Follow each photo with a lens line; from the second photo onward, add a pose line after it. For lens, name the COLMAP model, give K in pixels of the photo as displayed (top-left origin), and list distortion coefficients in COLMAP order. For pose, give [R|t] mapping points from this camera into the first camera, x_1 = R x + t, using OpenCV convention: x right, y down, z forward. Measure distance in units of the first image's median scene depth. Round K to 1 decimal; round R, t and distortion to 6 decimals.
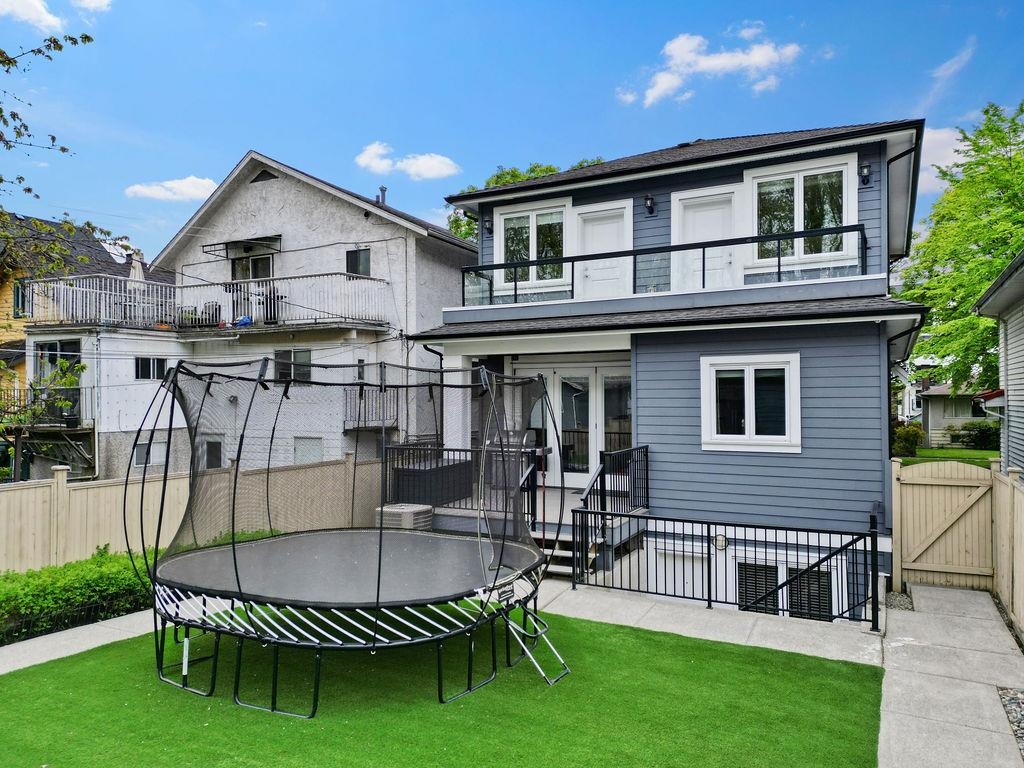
lens RADIAL K [[712.8, 0, 514.0], [0, 712.8, 383.4], [0, 0, 1]] dist [0.035589, -0.013728]
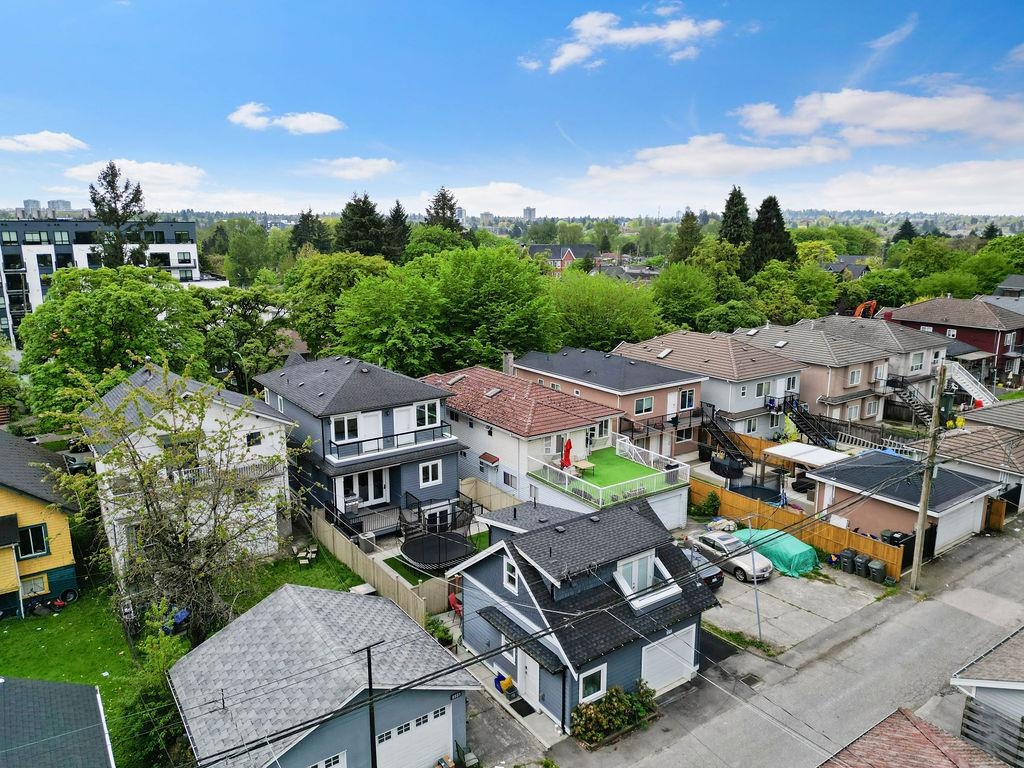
lens RADIAL K [[712.8, 0, 520.5], [0, 712.8, 383.4], [0, 0, 1]] dist [0.035589, -0.013728]
pose [[0.455831, -0.189251, 0.869714, -2.485446], [-0.019563, 0.974767, 0.222364, -1.209279], [-0.889852, -0.118374, 0.440626, -0.958698]]
